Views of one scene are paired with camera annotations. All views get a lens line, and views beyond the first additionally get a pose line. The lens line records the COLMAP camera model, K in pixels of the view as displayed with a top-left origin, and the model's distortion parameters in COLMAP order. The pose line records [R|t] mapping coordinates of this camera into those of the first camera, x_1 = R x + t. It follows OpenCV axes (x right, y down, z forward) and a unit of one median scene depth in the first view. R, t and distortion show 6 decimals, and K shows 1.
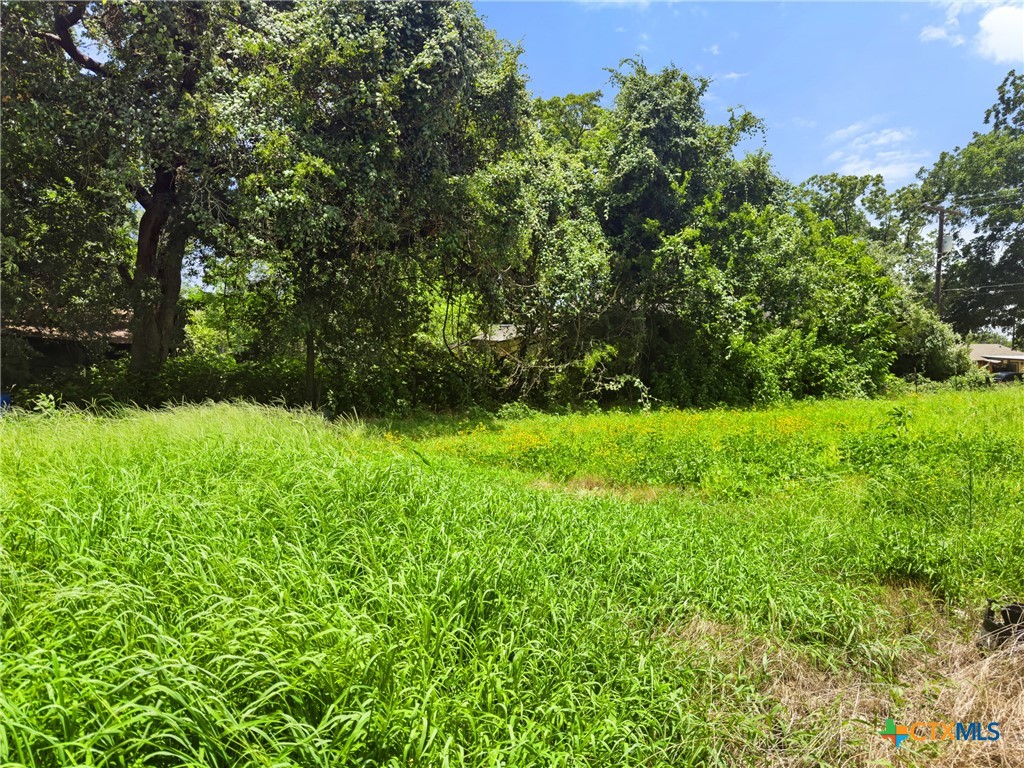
lens RADIAL K [[630.6, 0, 506.3], [0, 630.6, 387.0], [0, 0, 1]] dist [-0.076766, 0.001023]
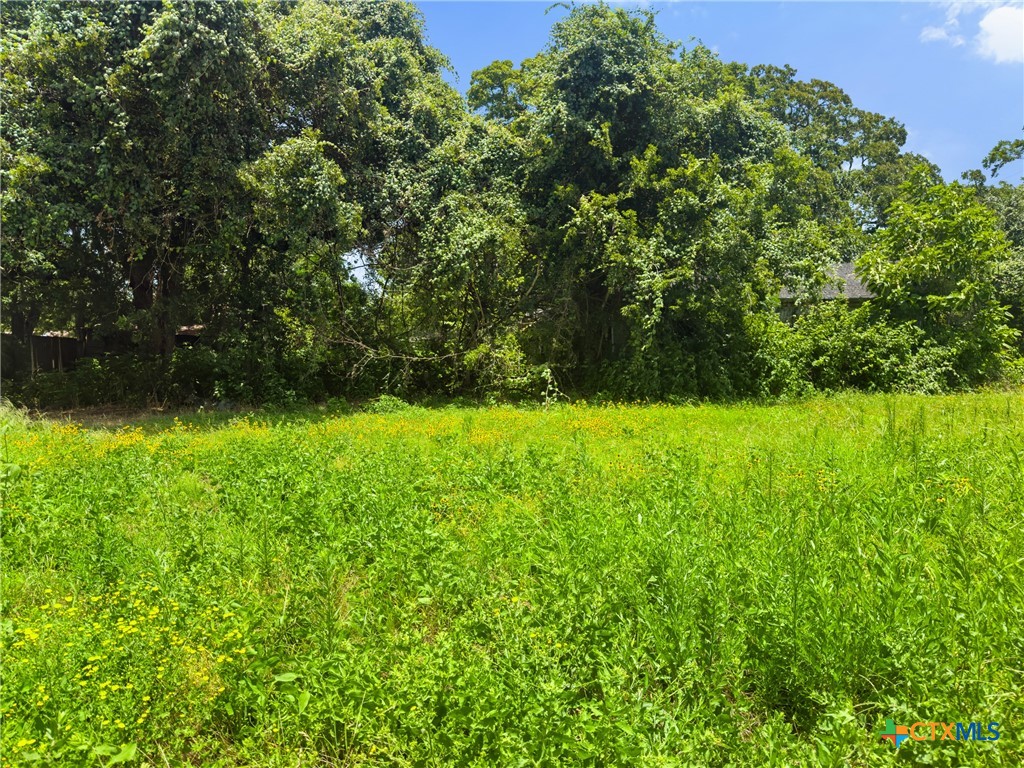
lens RADIAL K [[630.6, 0, 506.3], [0, 630.6, 387.0], [0, 0, 1]] dist [-0.076766, 0.001023]
pose [[0.964917, 0.007936, -0.262434, 1.120110], [-0.000335, 0.999579, 0.028997, -0.042299], [0.262554, -0.027892, 0.964514, 0.406876]]
